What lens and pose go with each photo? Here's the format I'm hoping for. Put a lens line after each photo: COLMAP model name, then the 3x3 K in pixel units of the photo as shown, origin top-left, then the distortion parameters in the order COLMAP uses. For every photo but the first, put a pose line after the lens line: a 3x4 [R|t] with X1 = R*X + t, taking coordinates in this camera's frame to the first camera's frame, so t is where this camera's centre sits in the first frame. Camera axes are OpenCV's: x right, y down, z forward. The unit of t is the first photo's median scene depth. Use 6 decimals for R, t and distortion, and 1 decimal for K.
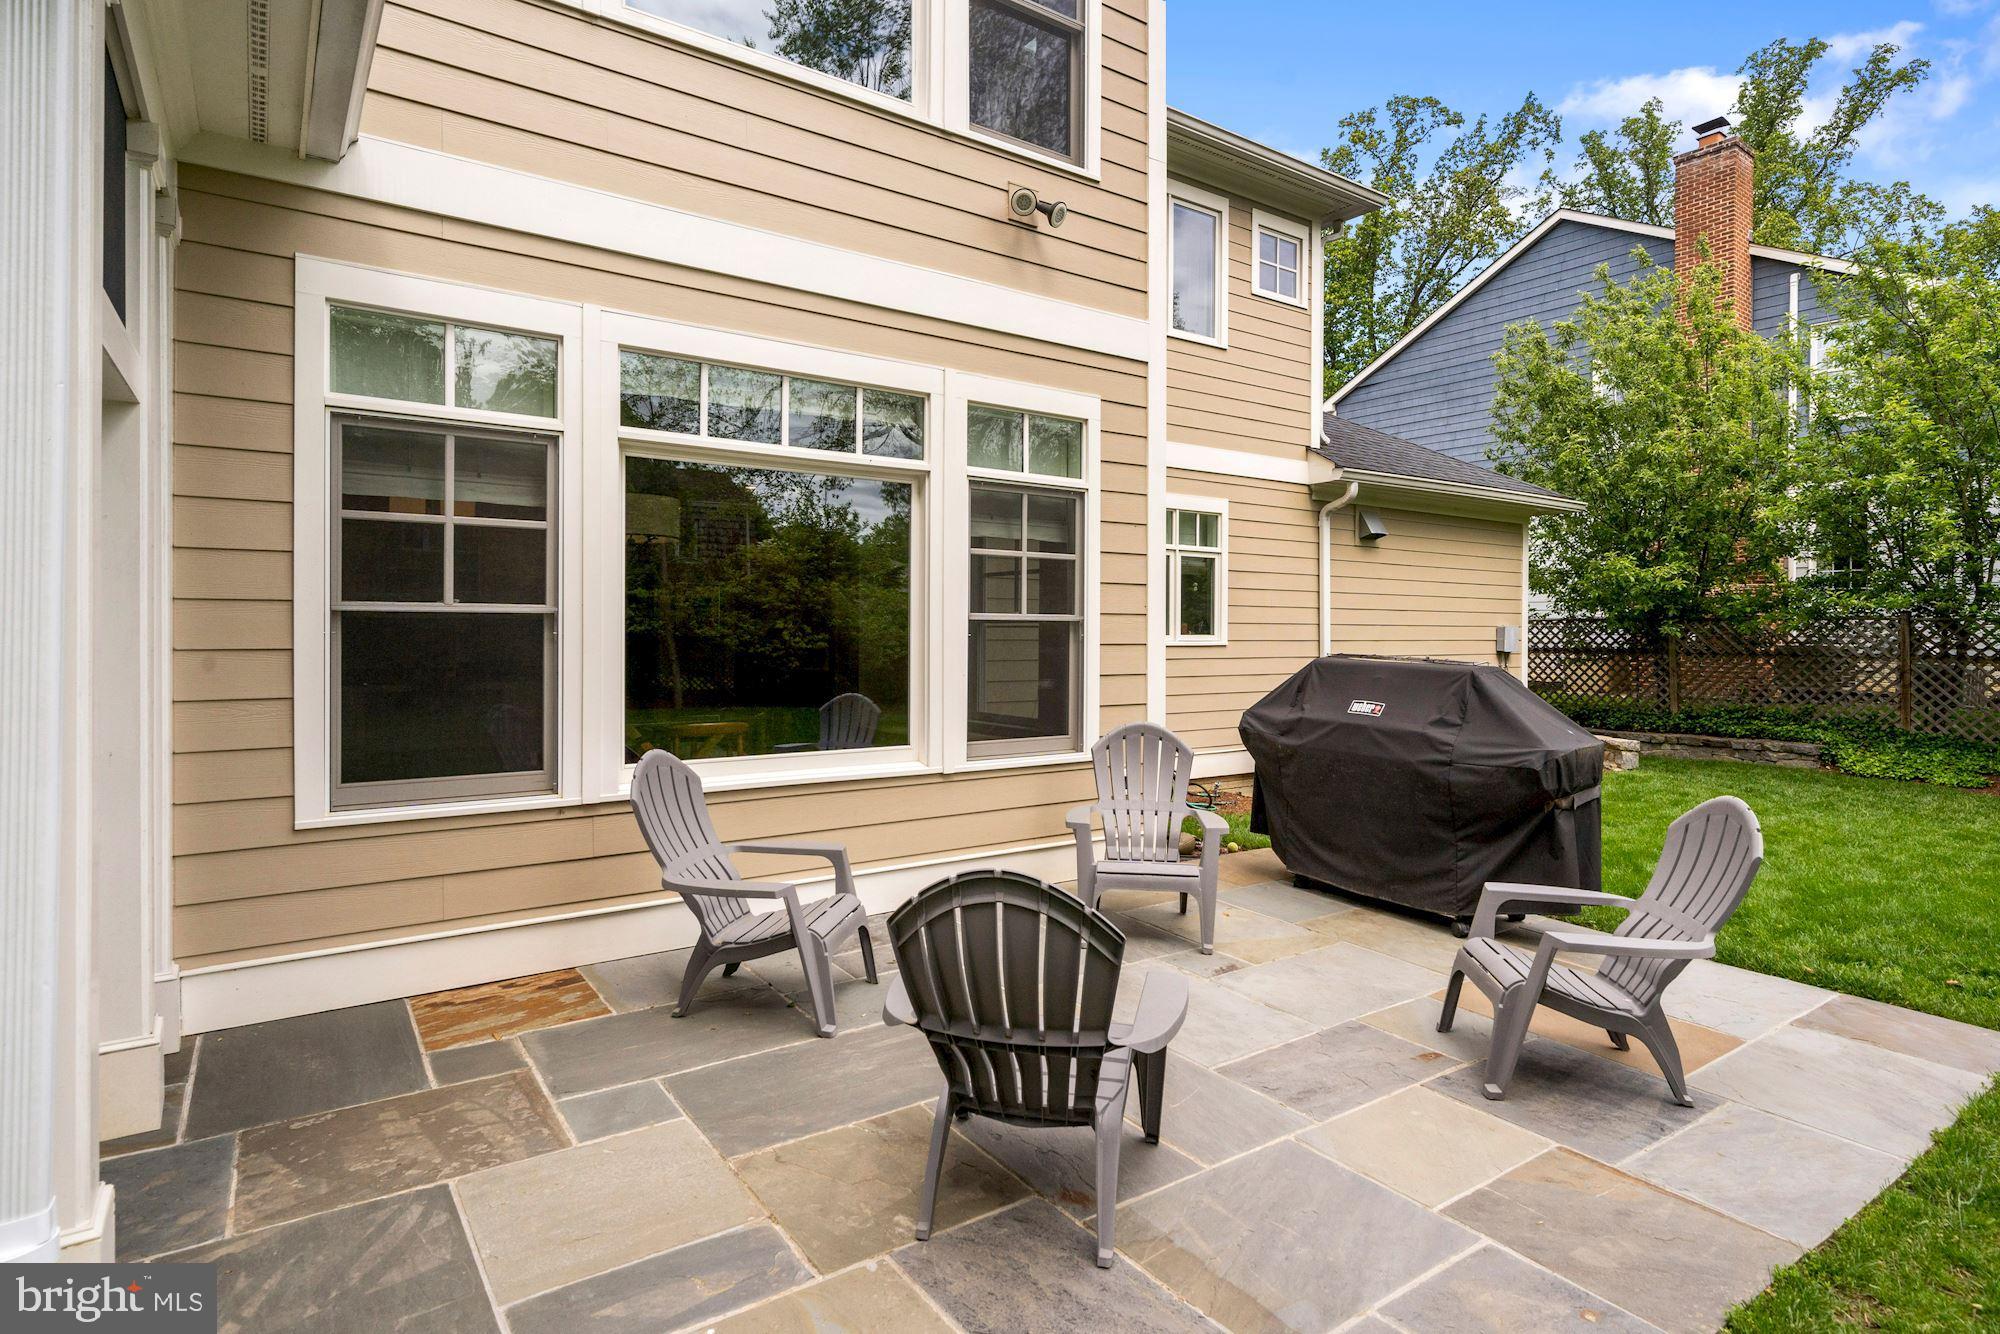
lens RADIAL K [[1046.6, 0, 999.8], [0, 1046.6, 637.1], [0, 0, 1]] dist [0.001058, 0.000156]
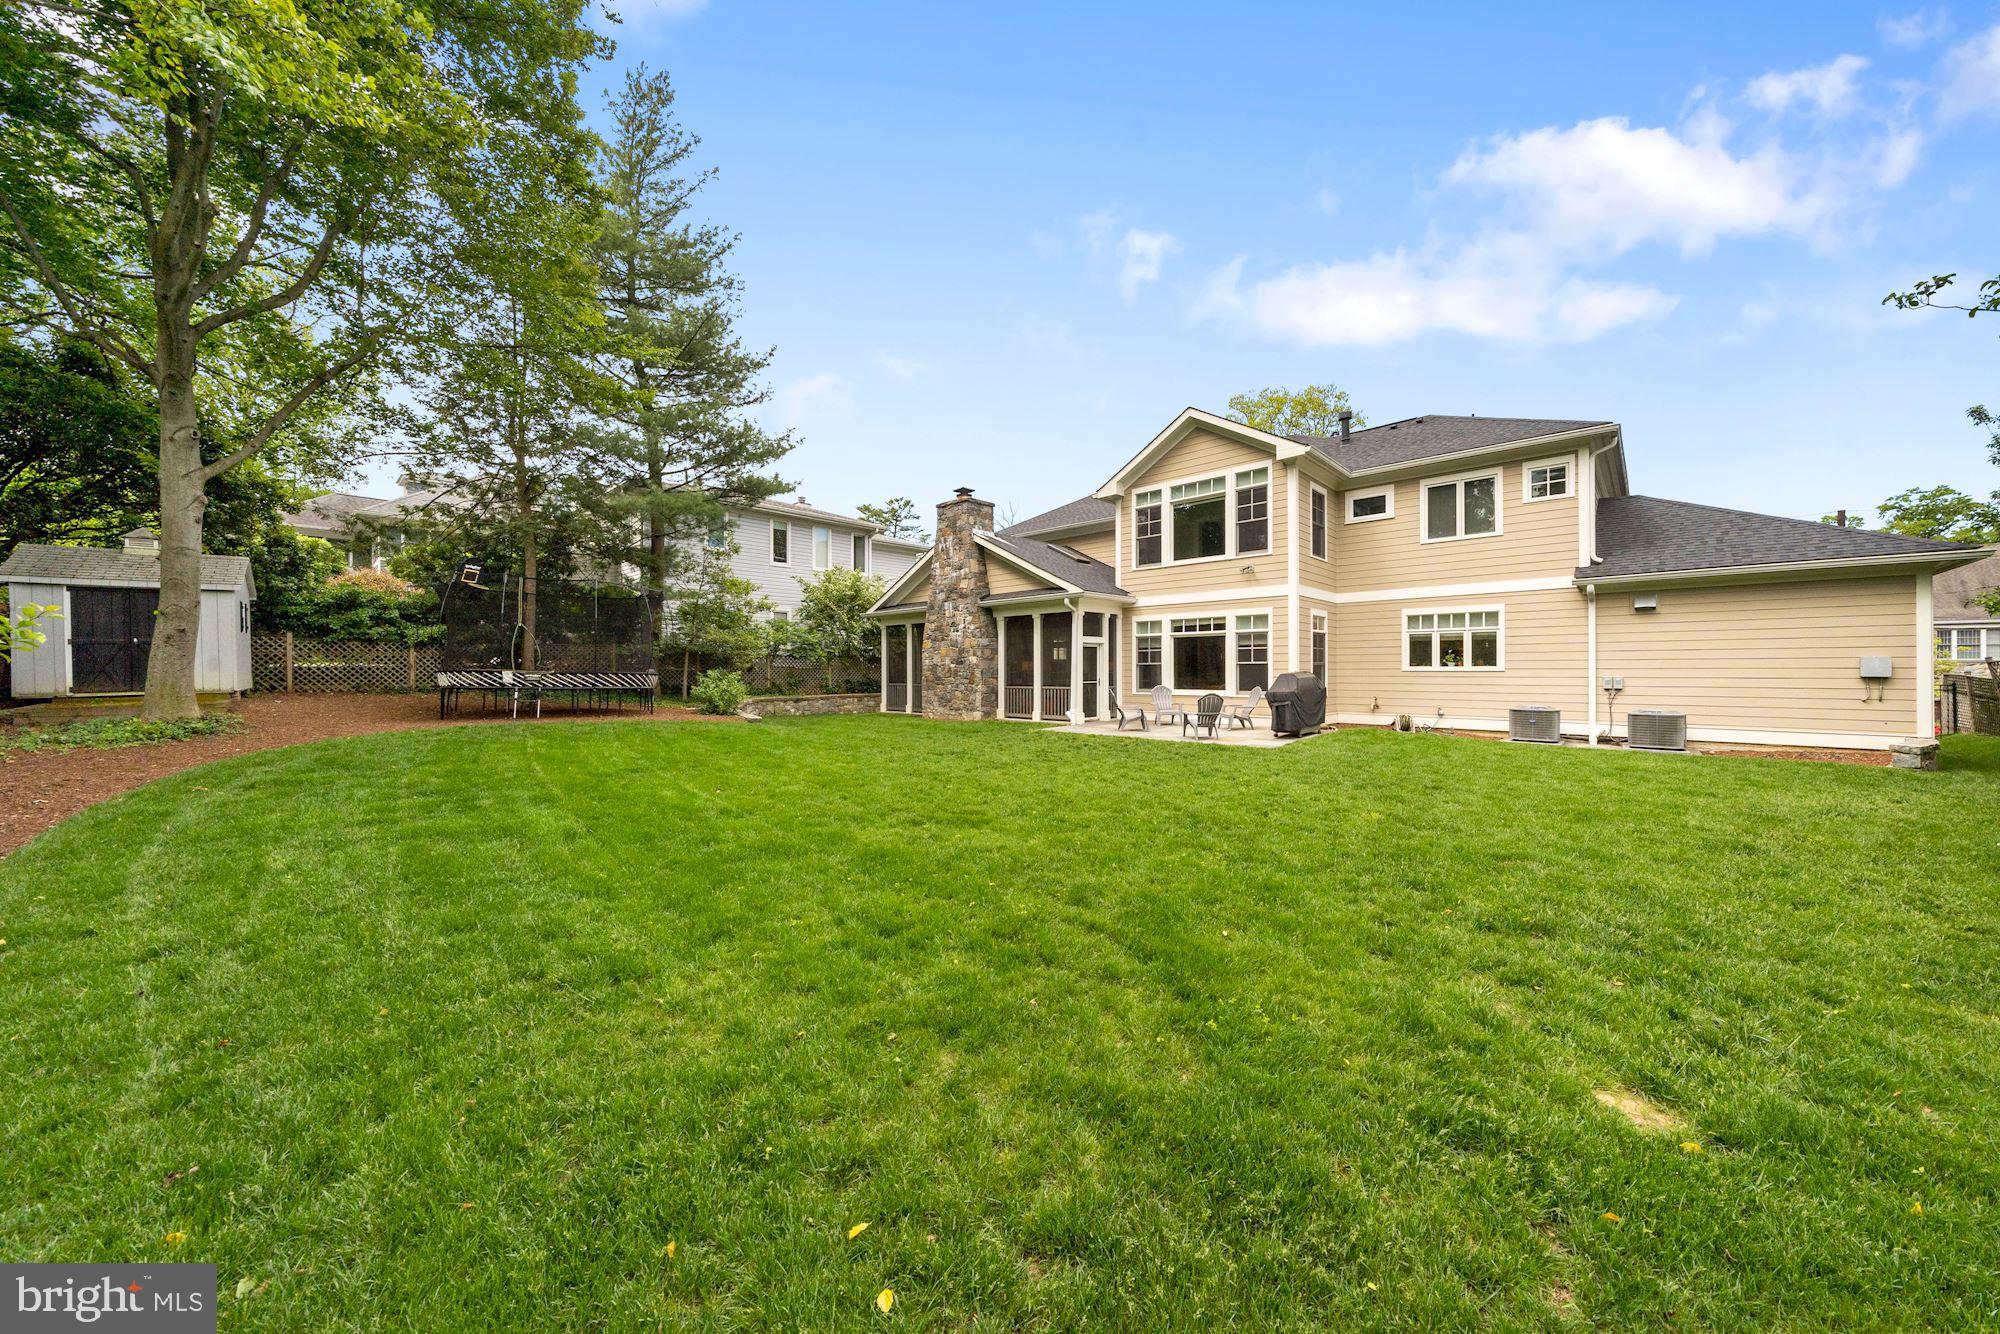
lens RADIAL K [[689.2, 0, 1007.3], [0, 689.2, 670.7], [0, 0, 1]] dist [-0.027767, 0.003349]
pose [[0.164621, 0.002170, -0.986355, 2.715963], [0.001334, 0.999996, 0.002422, 0.006572], [0.986356, -0.001714, 0.164617, -0.468194]]
